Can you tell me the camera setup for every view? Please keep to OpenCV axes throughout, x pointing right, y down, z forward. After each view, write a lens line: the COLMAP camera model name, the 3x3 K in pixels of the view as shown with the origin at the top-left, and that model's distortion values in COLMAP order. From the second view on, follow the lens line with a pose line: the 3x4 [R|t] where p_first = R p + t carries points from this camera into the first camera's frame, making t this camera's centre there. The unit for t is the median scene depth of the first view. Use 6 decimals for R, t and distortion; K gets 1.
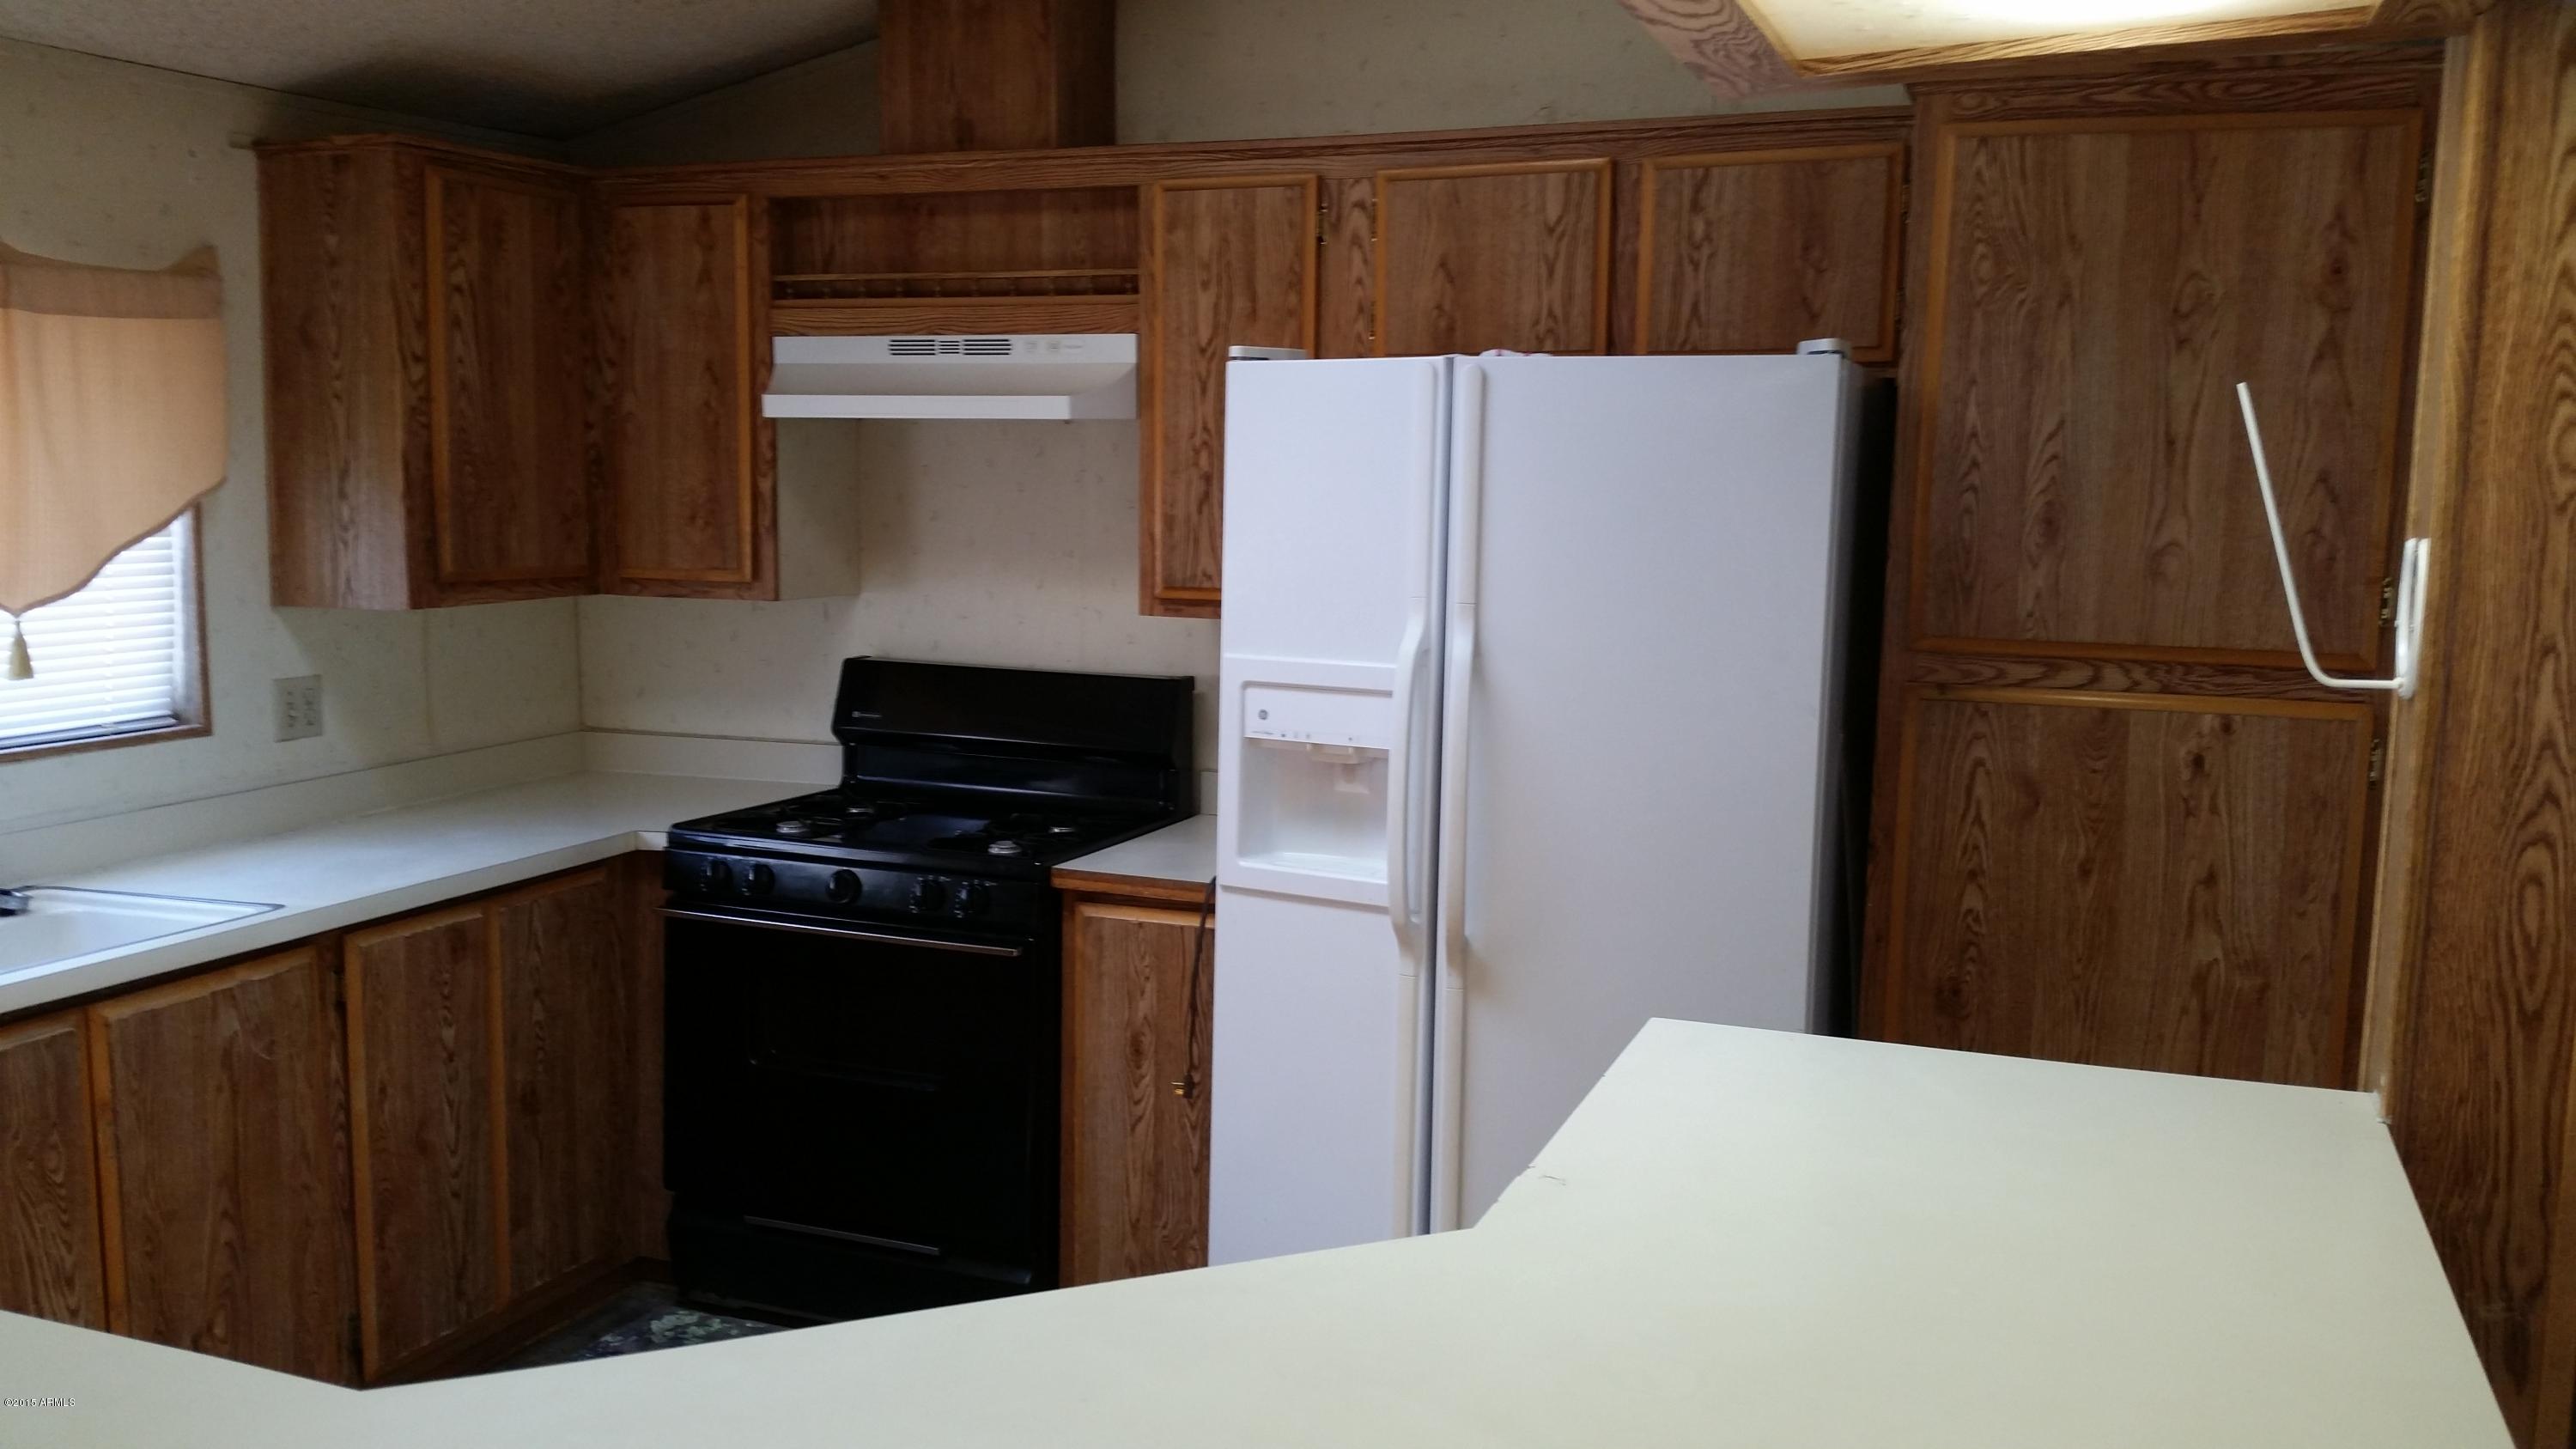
lens RADIAL K [[2105.1, 0, 1286.3], [0, 2105.1, 731.5], [0, 0, 1]] dist [0.184061, -0.394065]
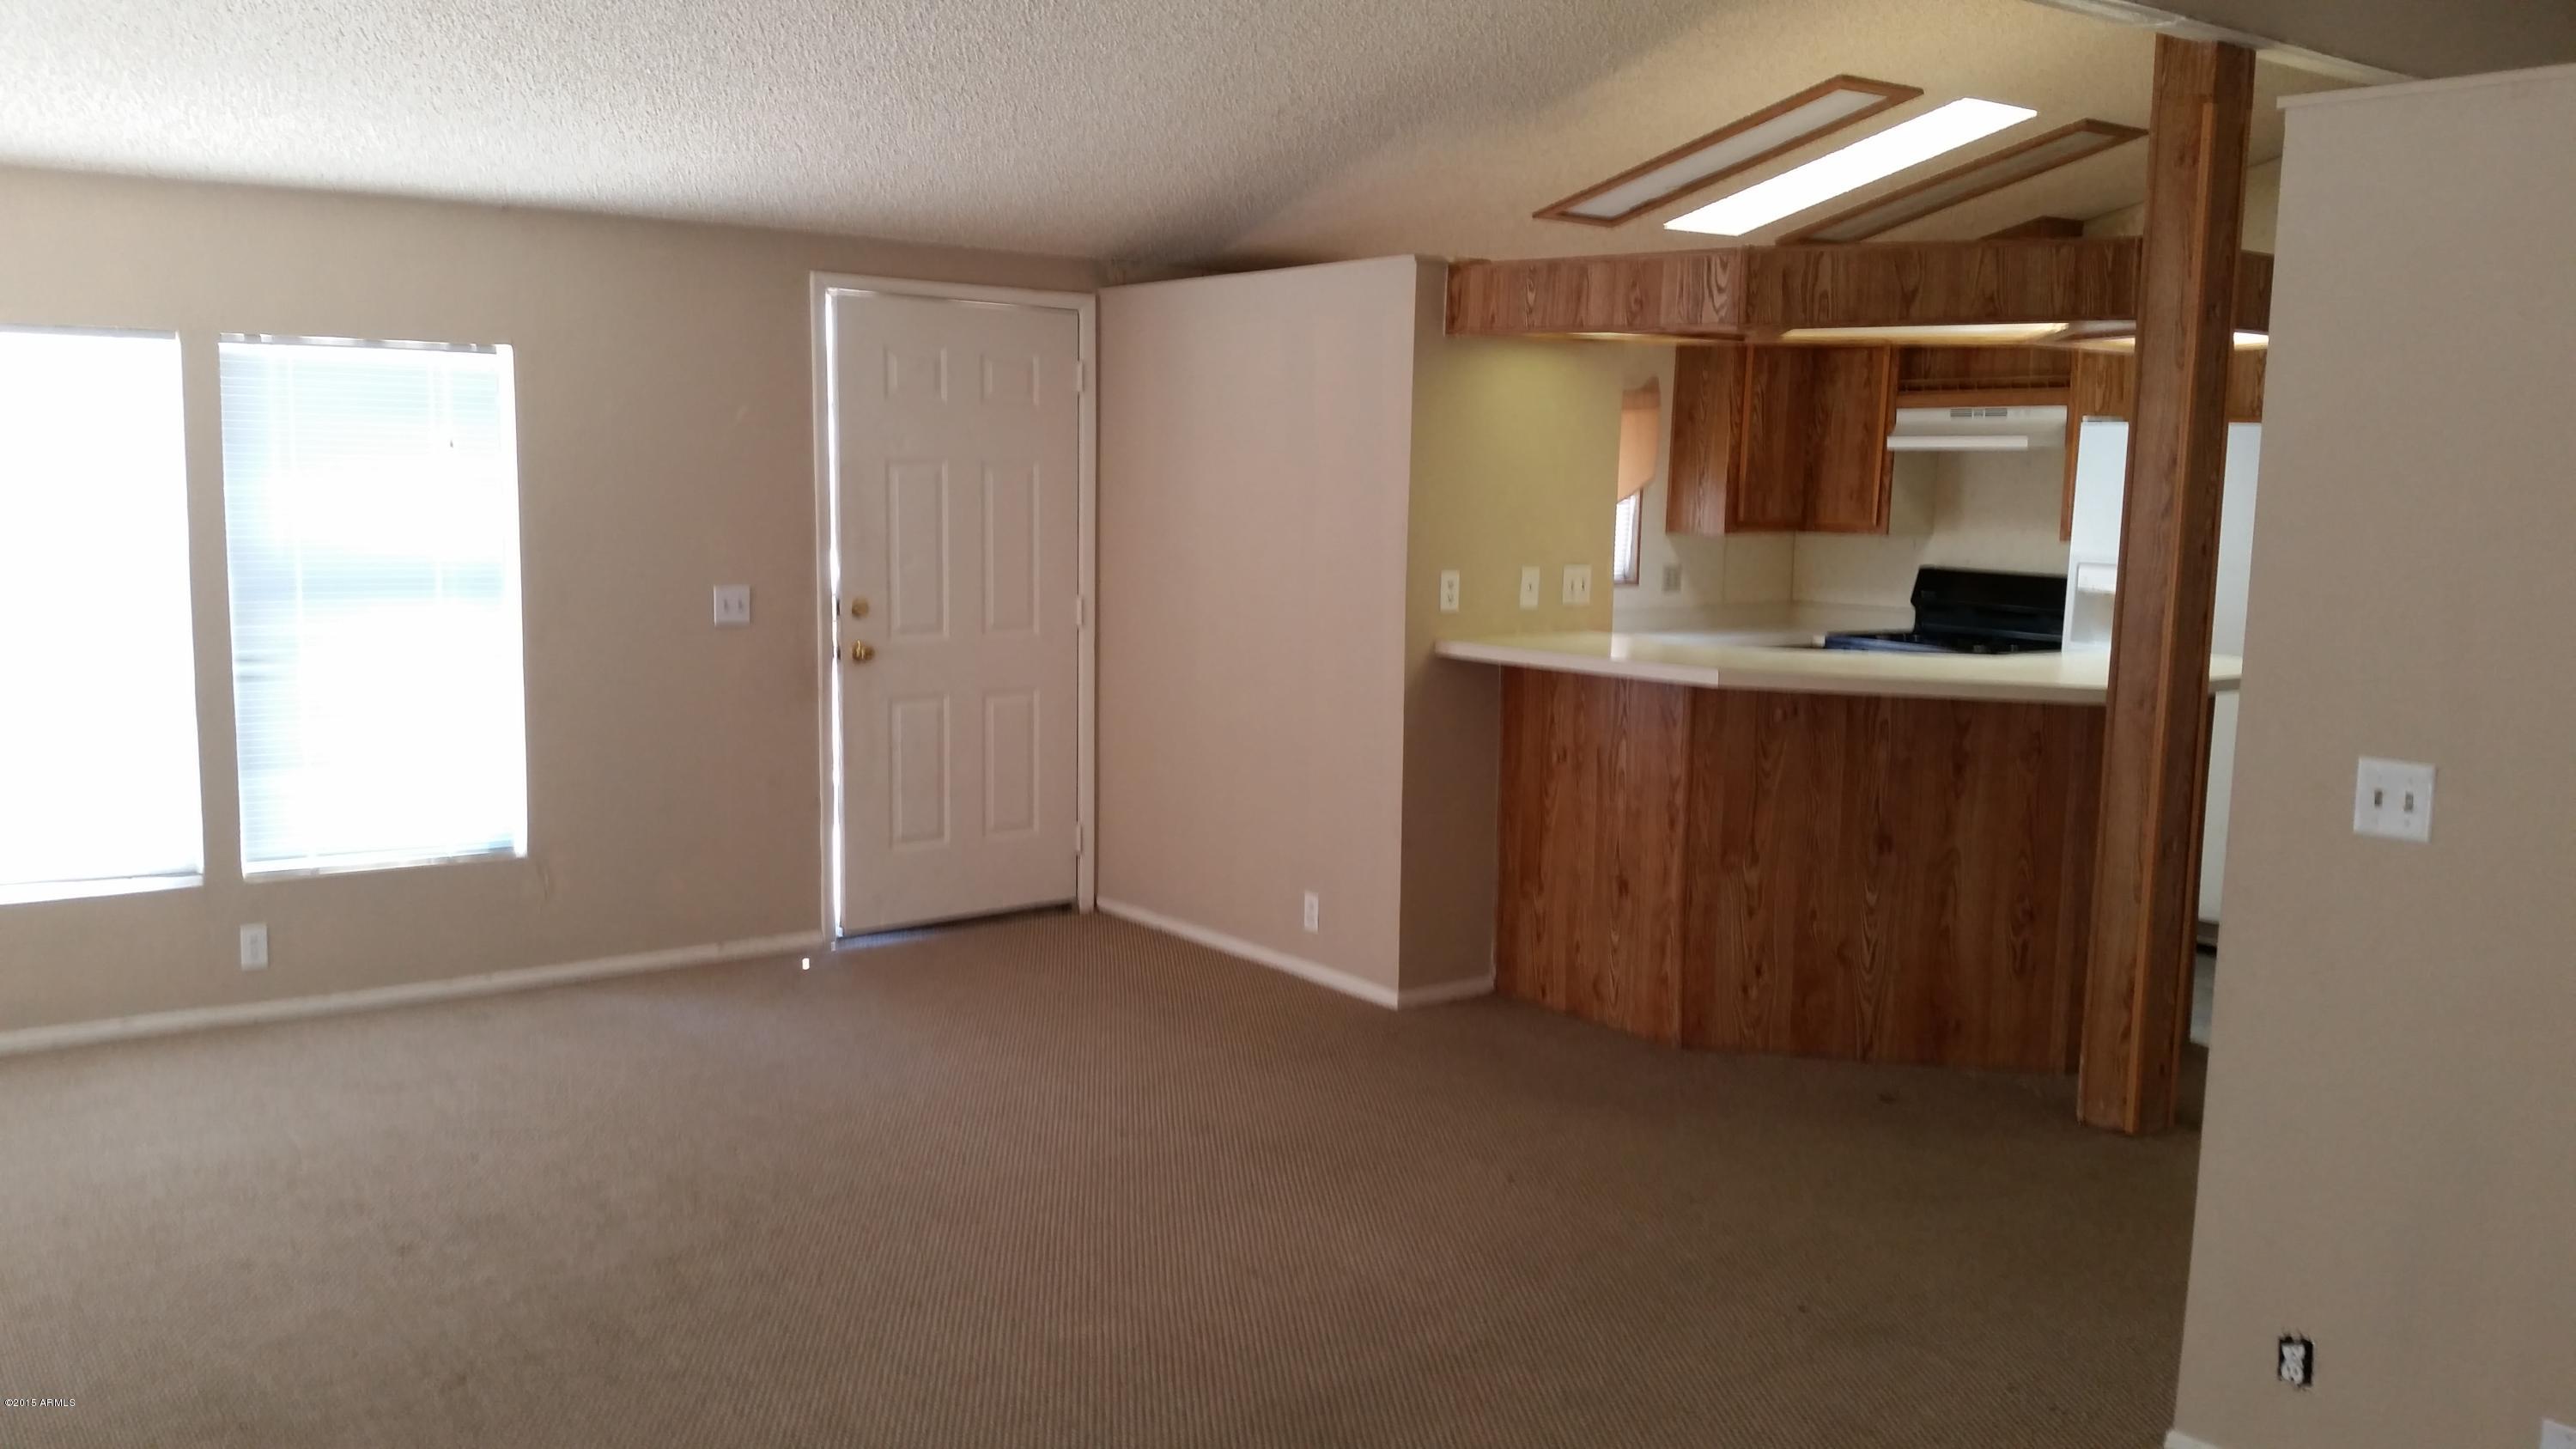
lens RADIAL K [[2105.1, 0, 1286.3], [0, 2105.1, 731.5], [0, 0, 1]] dist [0.184061, -0.394065]
pose [[0.850687, 0.070483, -0.520927, 0.373496], [-0.075213, 0.997094, 0.012084, 0.153704], [0.520265, 0.028901, 0.853516, -1.122177]]
